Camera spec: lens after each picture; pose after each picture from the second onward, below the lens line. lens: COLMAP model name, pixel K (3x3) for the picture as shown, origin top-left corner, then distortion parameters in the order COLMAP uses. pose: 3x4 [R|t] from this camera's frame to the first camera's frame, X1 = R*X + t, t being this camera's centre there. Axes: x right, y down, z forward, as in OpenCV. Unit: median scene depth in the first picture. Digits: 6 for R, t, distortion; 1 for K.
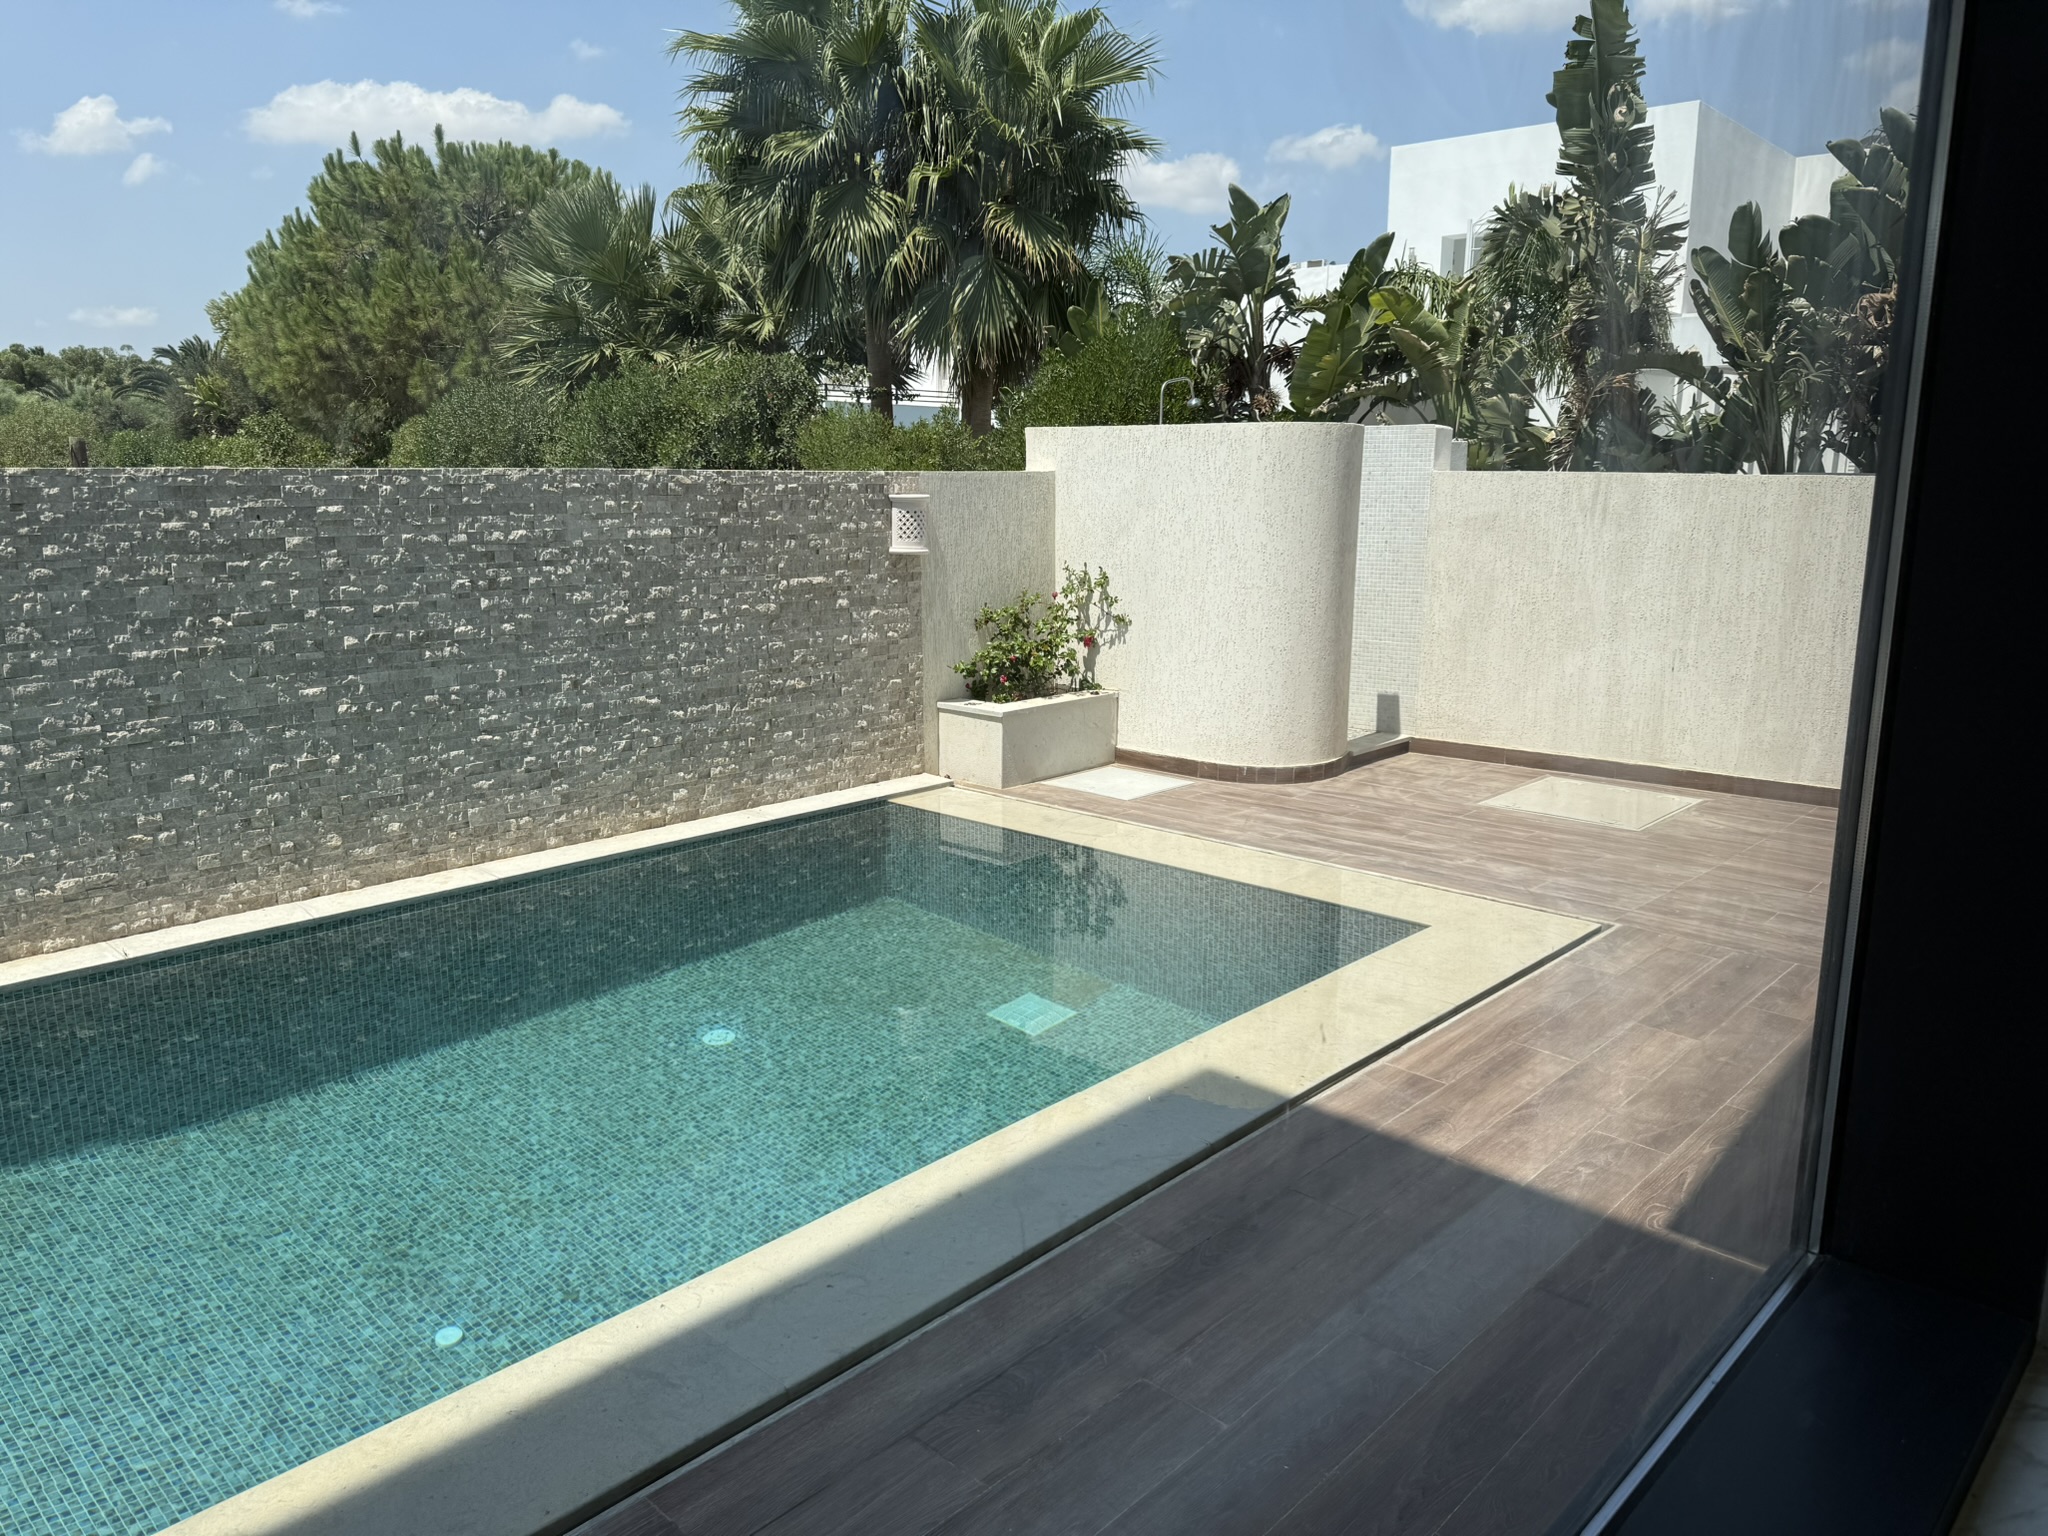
lens RADIAL K [[1444.9, 0, 1031.8], [0, 1444.9, 760.6], [0, 0, 1]] dist [-0.001461, -0.000463]
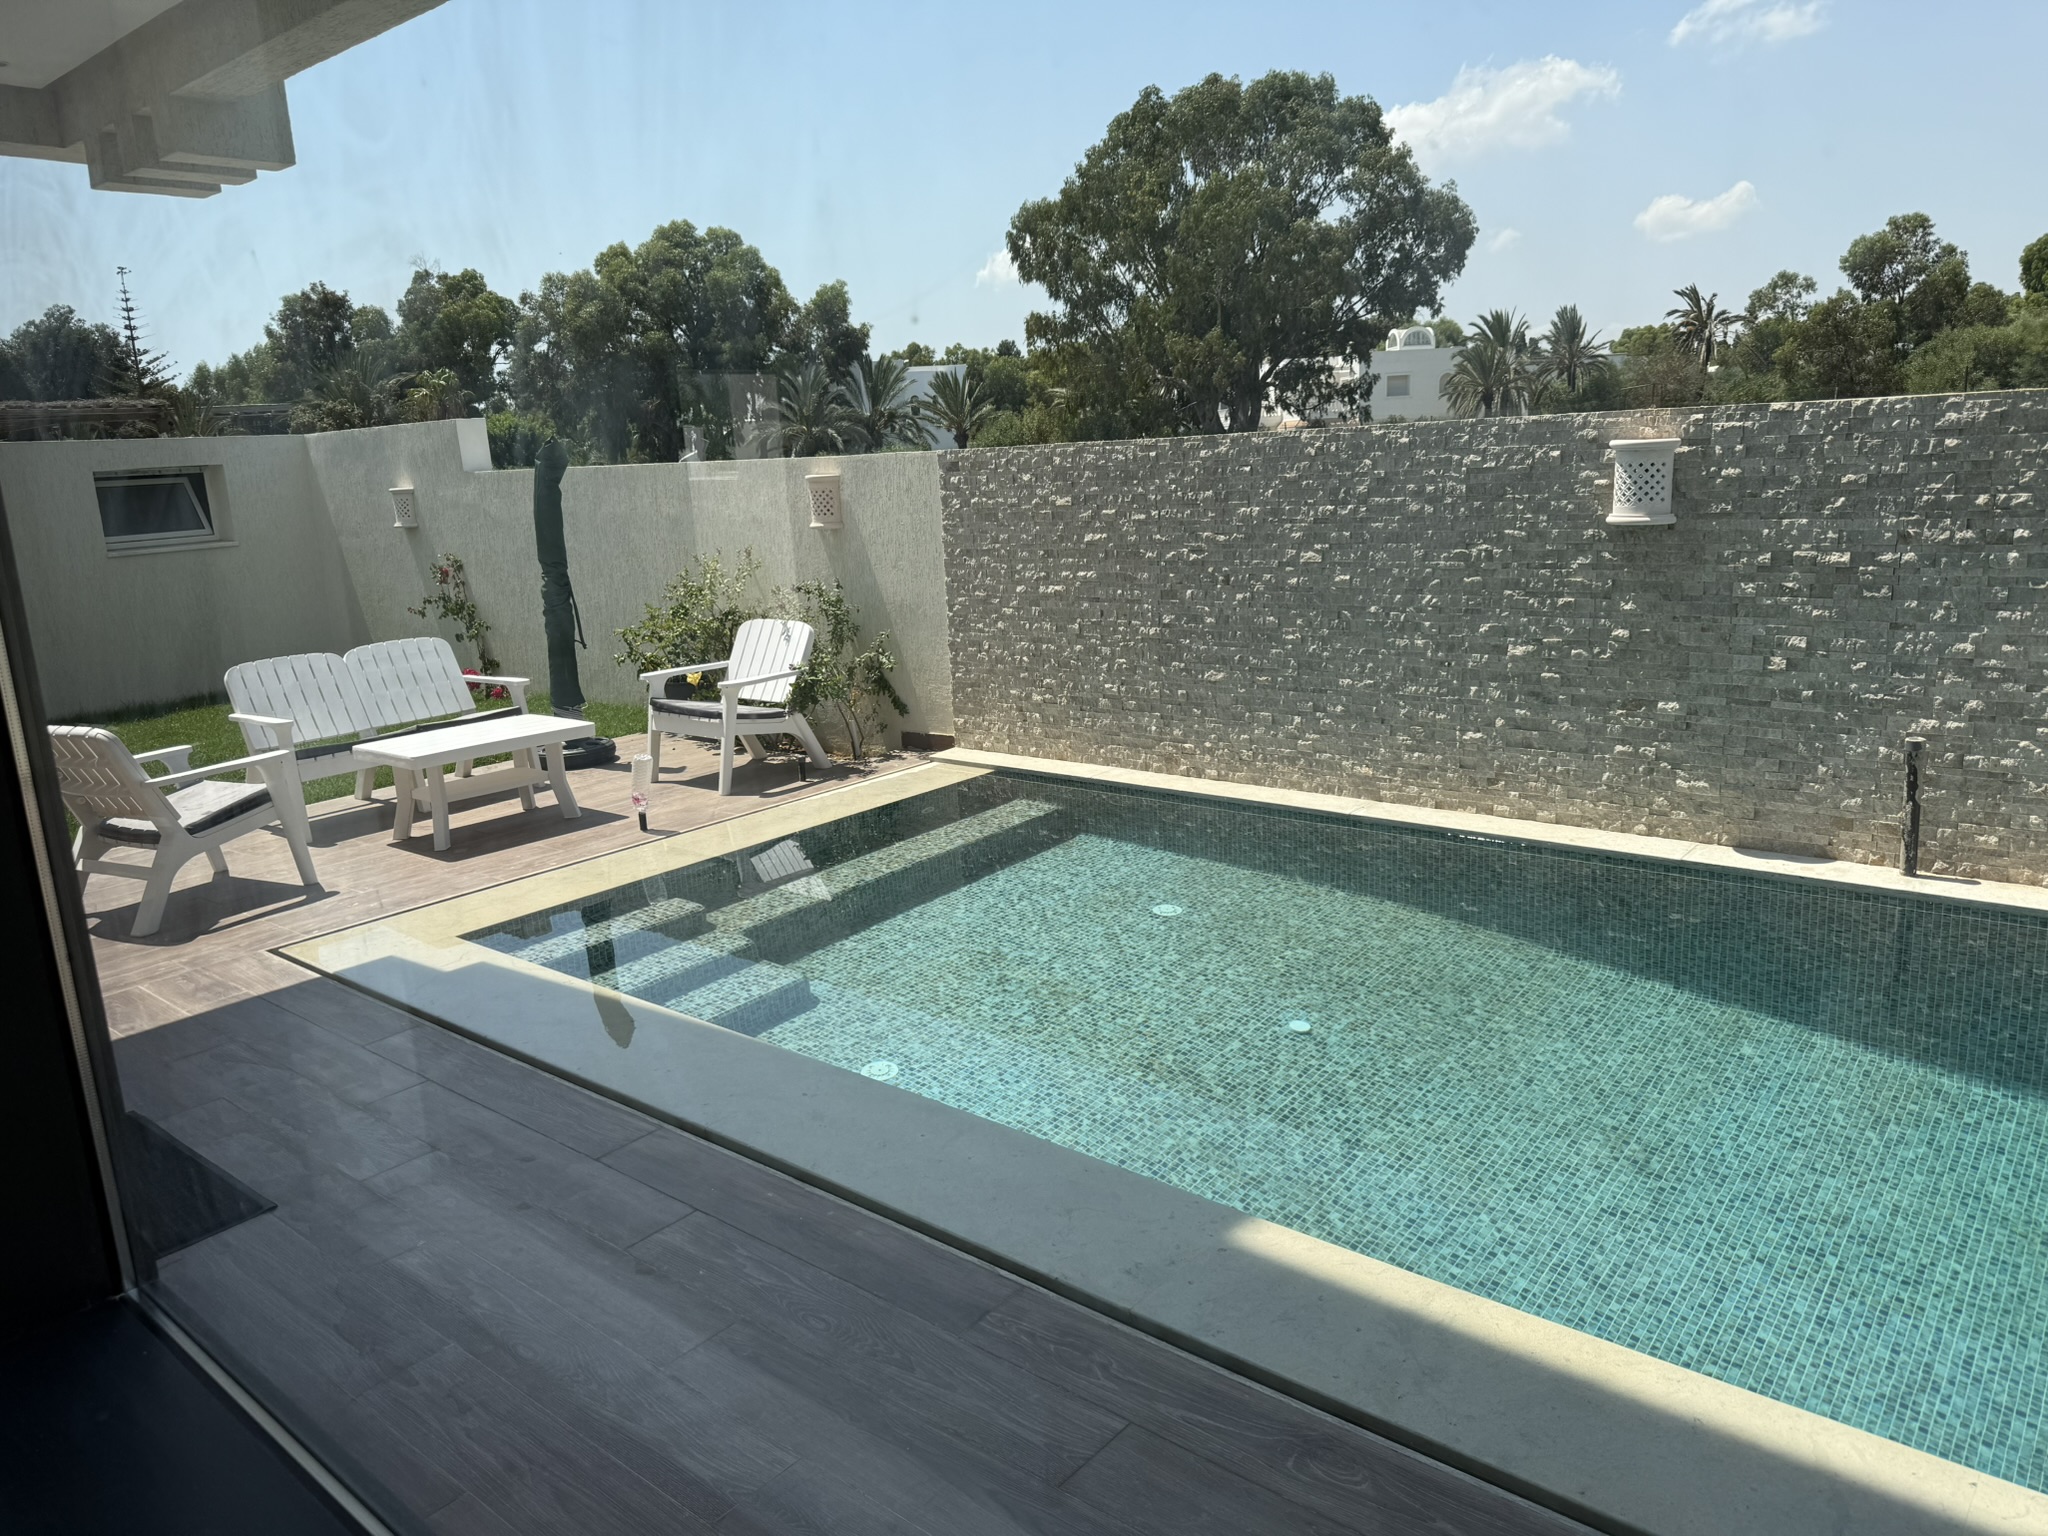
lens RADIAL K [[1444.9, 0, 1031.3], [0, 1444.9, 771.0], [0, 0, 1]] dist [-0.001461, -0.000463]
pose [[-0.013383, 0.229410, -0.973238, 0.317860], [-0.158256, 0.960571, 0.228600, -0.069834], [0.987307, 0.157080, 0.023450, 0.345184]]
